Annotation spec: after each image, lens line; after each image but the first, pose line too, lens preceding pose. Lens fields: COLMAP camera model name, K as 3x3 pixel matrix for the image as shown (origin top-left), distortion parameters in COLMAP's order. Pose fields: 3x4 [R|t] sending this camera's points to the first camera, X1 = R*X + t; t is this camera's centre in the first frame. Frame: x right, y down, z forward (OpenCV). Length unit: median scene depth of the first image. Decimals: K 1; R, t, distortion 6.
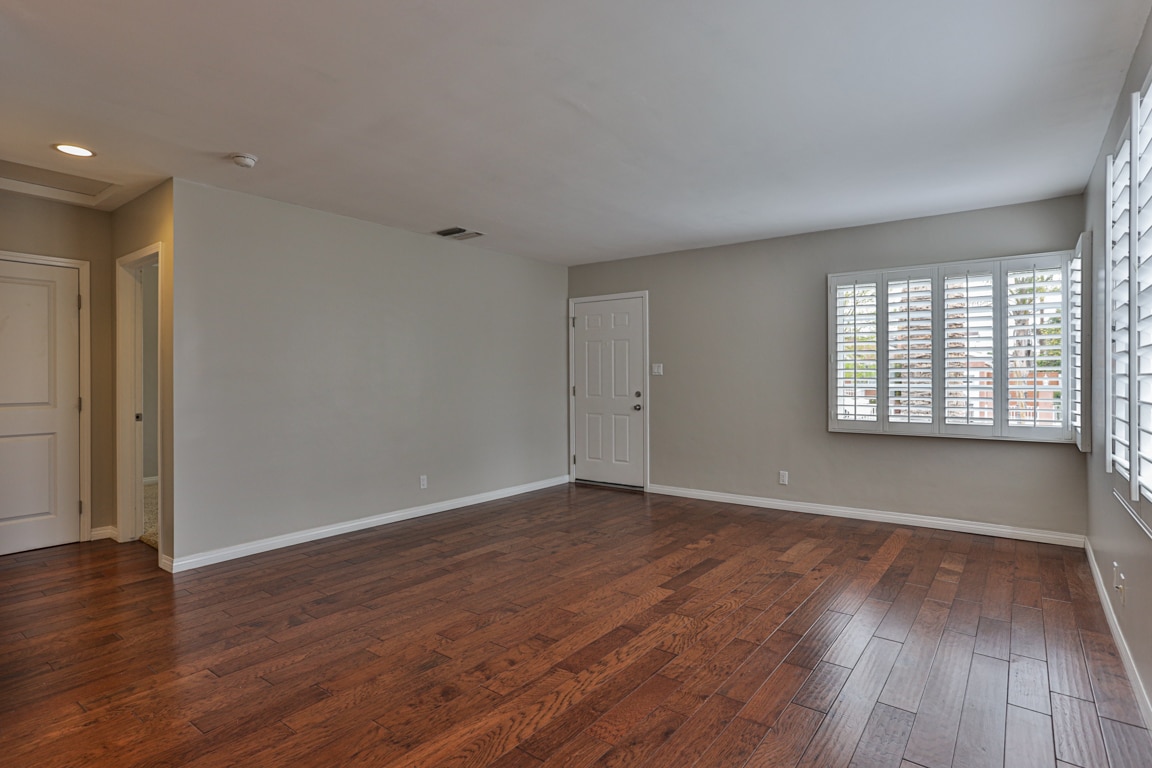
lens RADIAL K [[585.7, 0, 578.8], [0, 585.7, 380.8], [0, 0, 1]] dist [-0.018644, -0.000024]
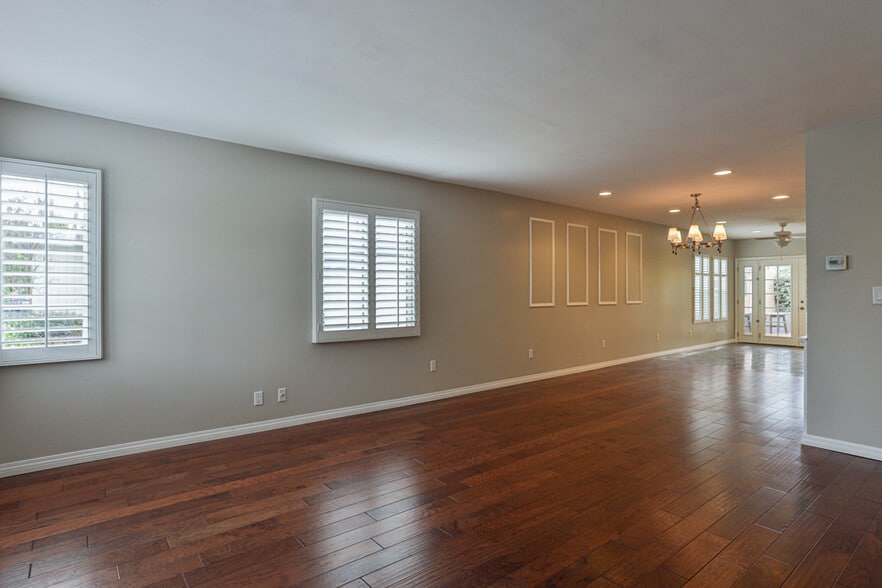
lens RADIAL K [[448.4, 0, 441.0], [0, 448.4, 294.2], [0, 0, 1]] dist [-0.018644, -0.000024]
pose [[-0.968936, 0.000915, 0.247311, -0.014313], [0.003251, 0.999954, 0.009037, -0.013113], [-0.247291, 0.009560, -0.968894, 1.749959]]
